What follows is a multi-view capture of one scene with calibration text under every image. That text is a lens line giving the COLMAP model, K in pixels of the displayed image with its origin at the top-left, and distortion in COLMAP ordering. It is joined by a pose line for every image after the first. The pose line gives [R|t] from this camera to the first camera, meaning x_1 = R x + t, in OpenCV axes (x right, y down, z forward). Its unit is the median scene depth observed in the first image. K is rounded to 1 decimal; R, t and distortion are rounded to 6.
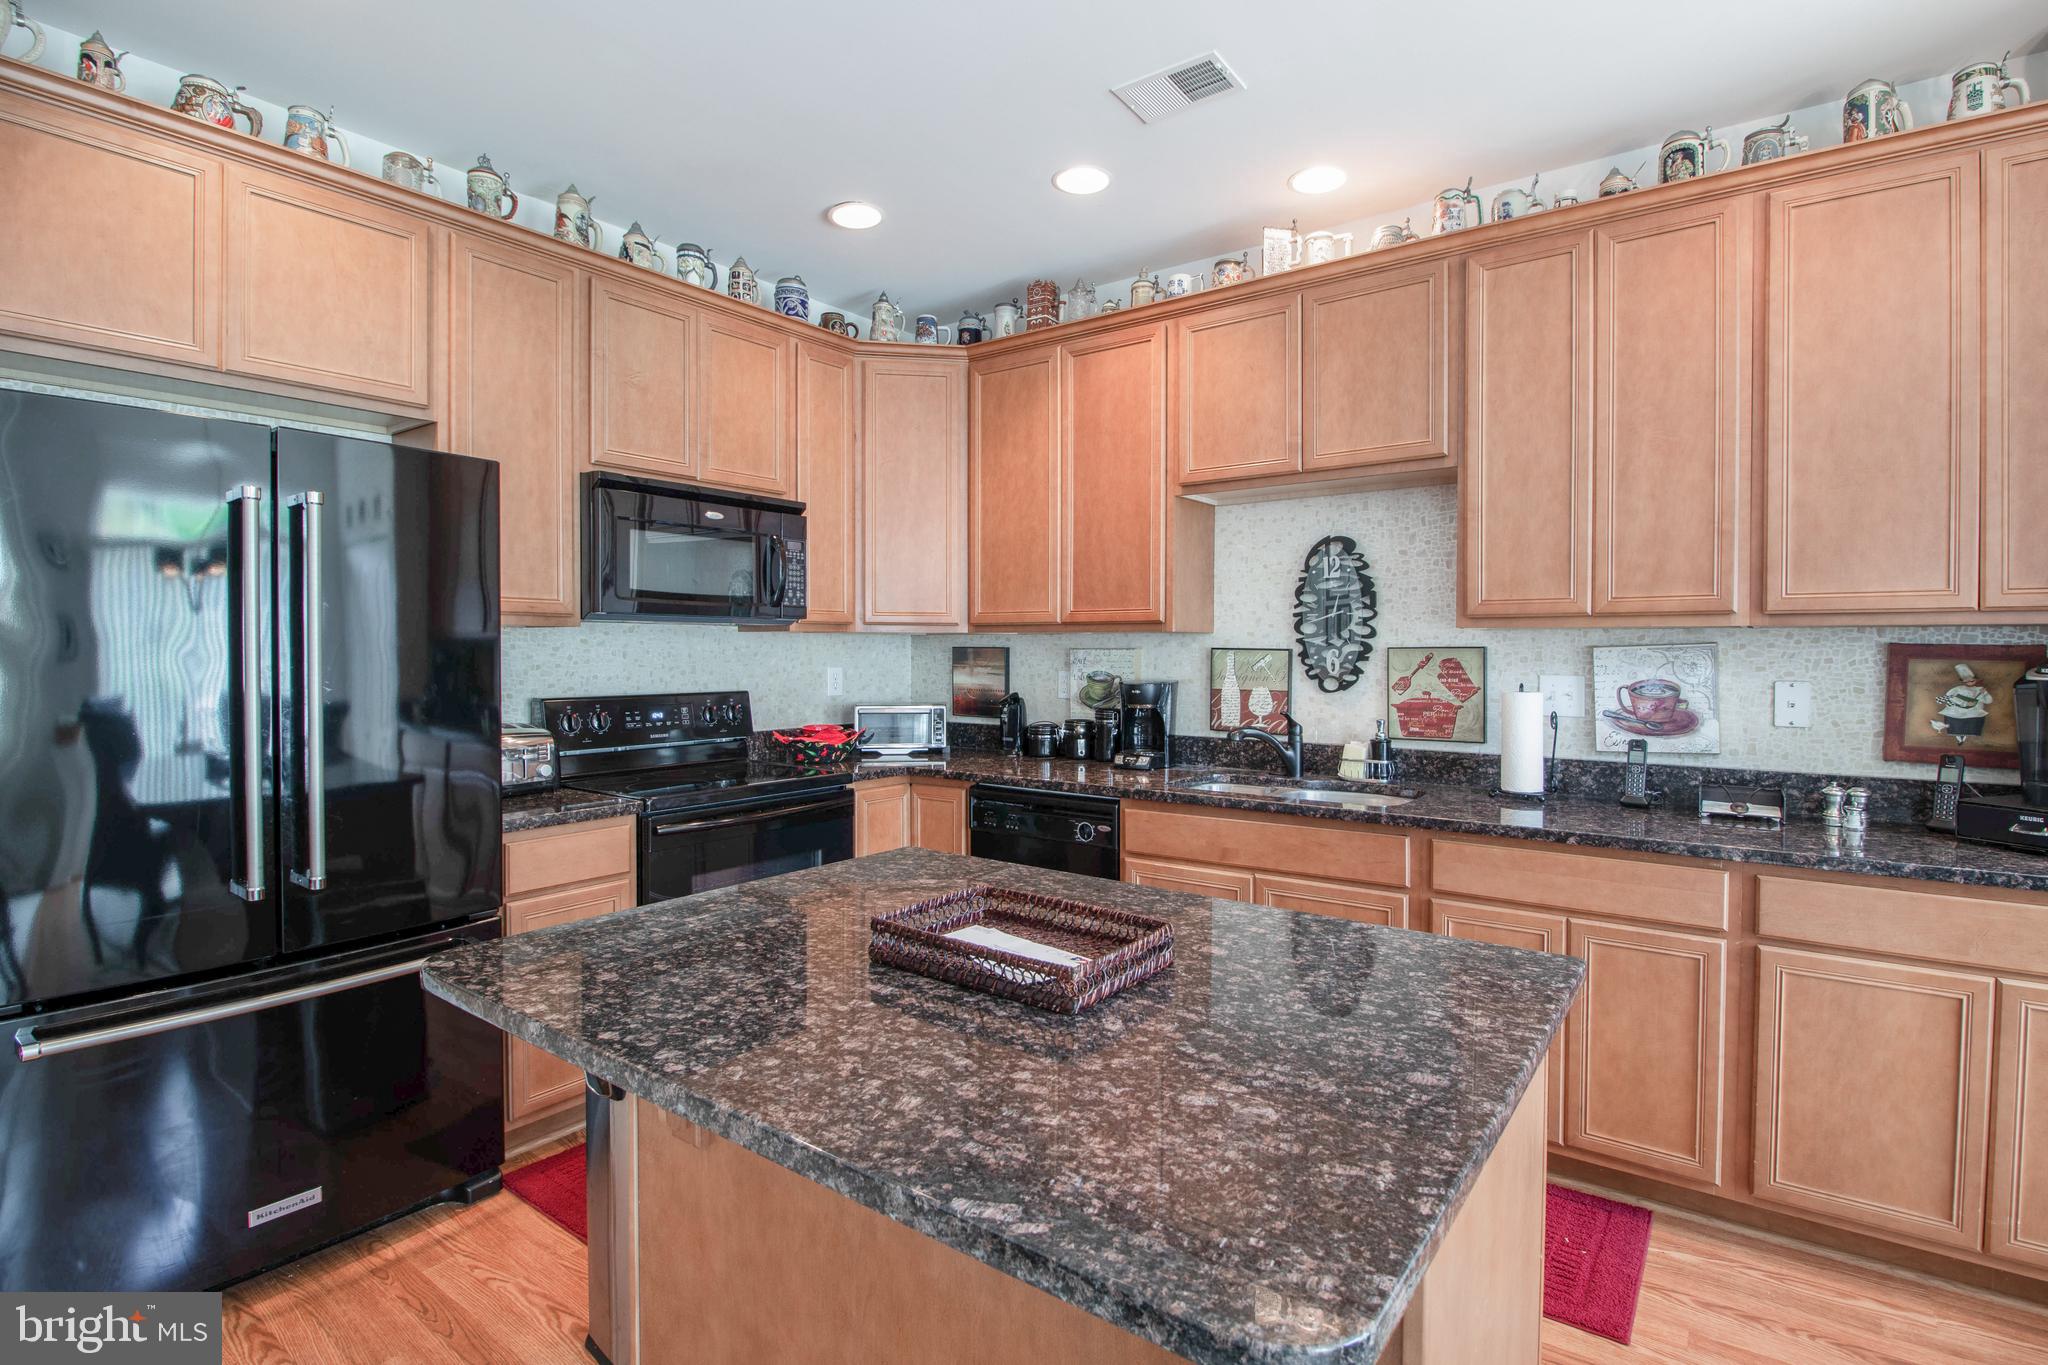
lens RADIAL K [[943.0, 0, 1056.7], [0, 943.0, 667.8], [0, 0, 1]] dist [0.001119, -0.014472]
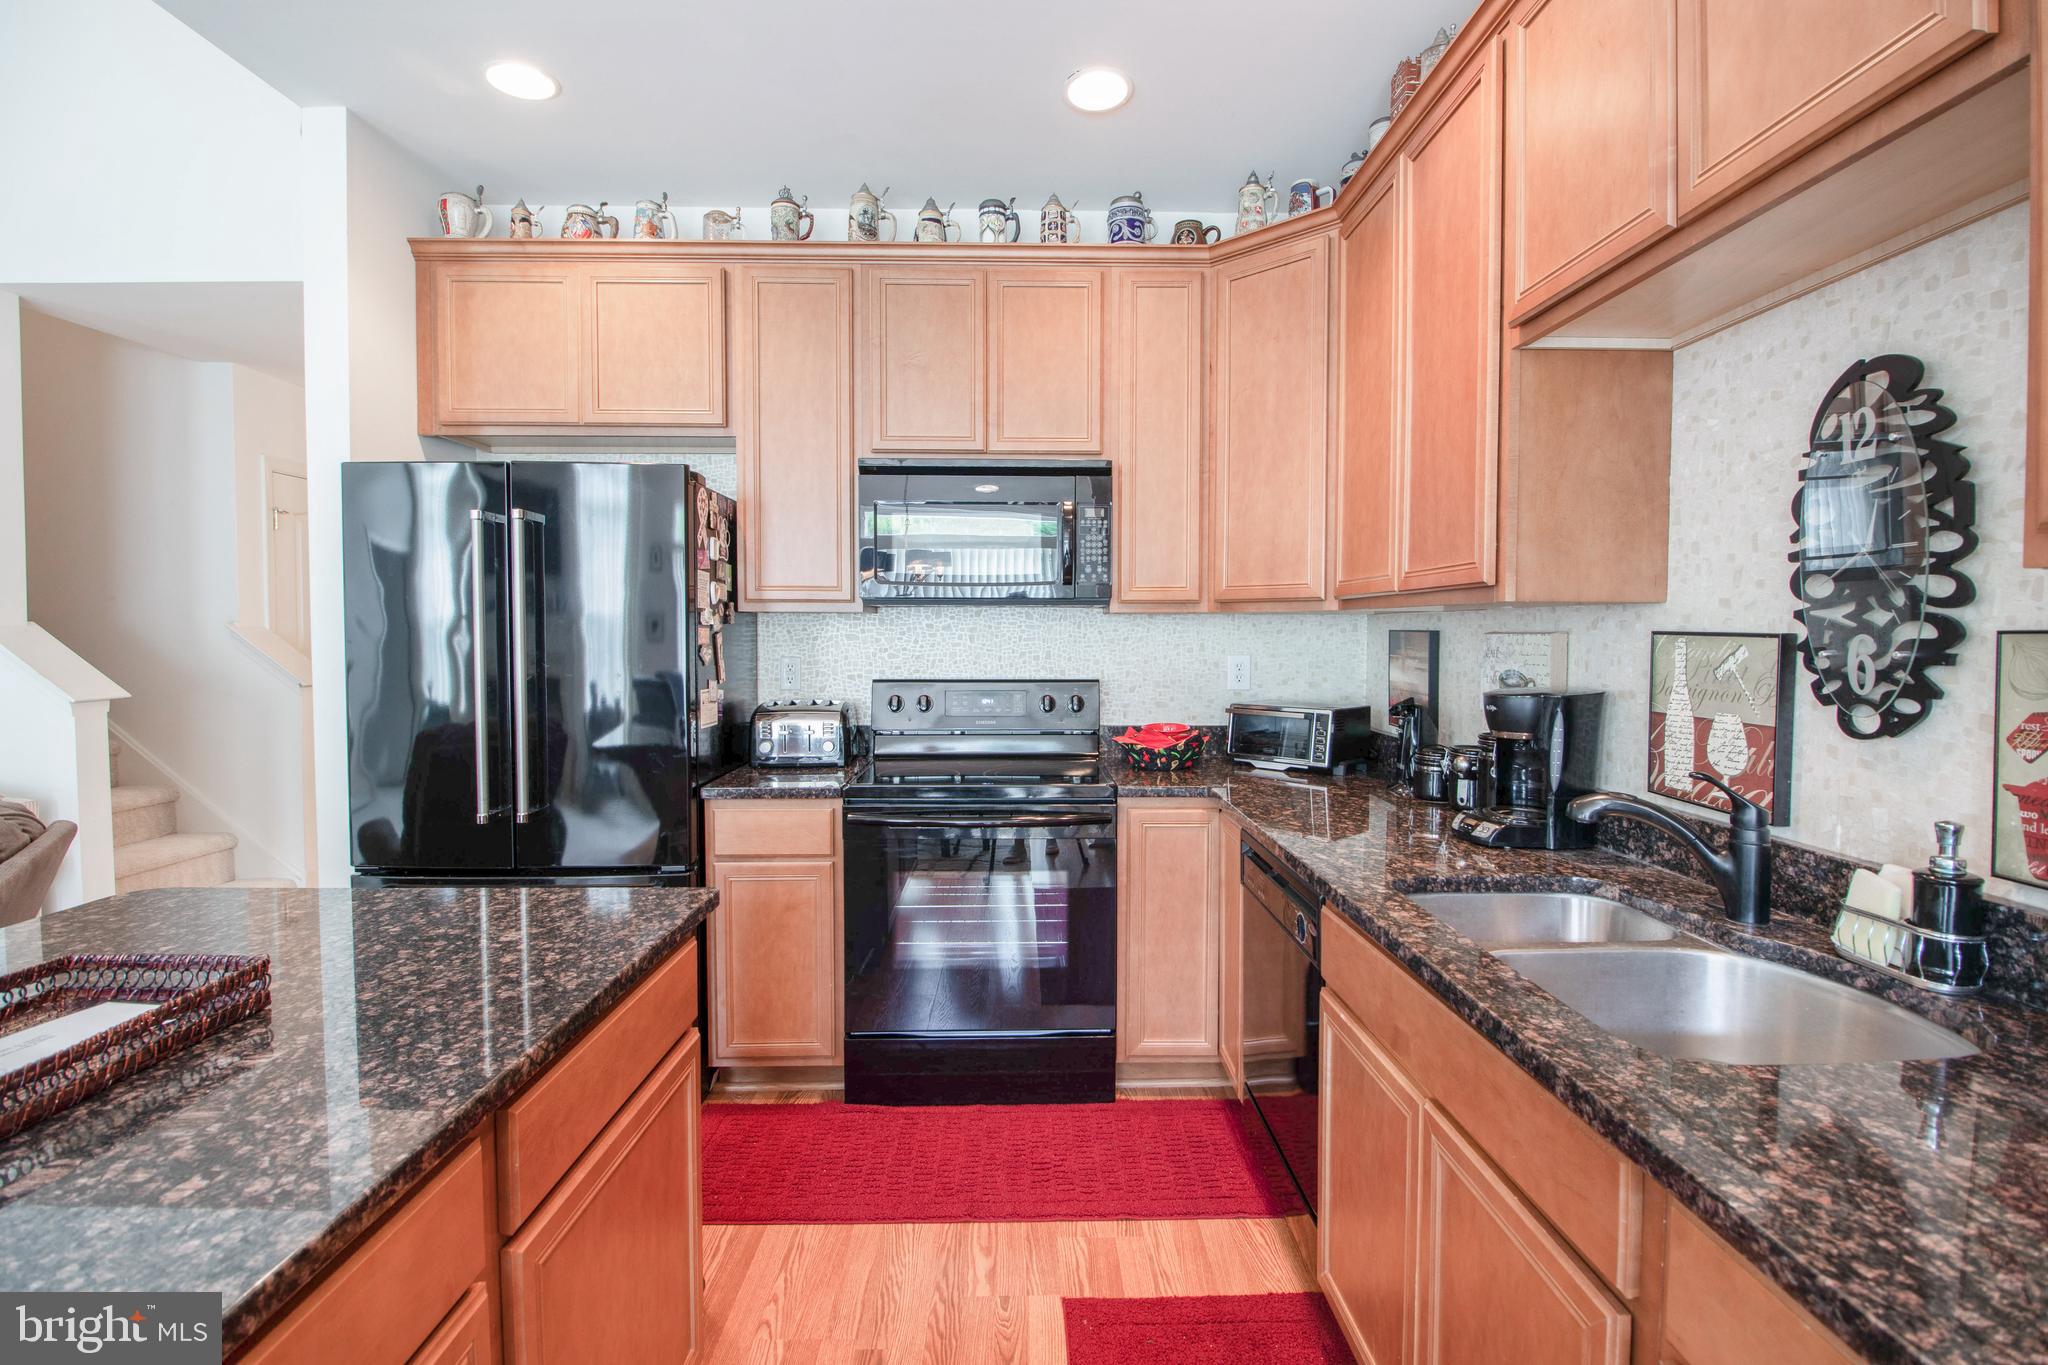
lens RADIAL K [[943.0, 0, 1056.7], [0, 943.0, 667.8], [0, 0, 1]] dist [0.001119, -0.014472]
pose [[0.616839, 0.029279, -0.786545, 0.393119], [-0.015341, 0.999565, 0.025177, -0.010035], [0.786940, -0.003464, 0.617020, 0.463271]]
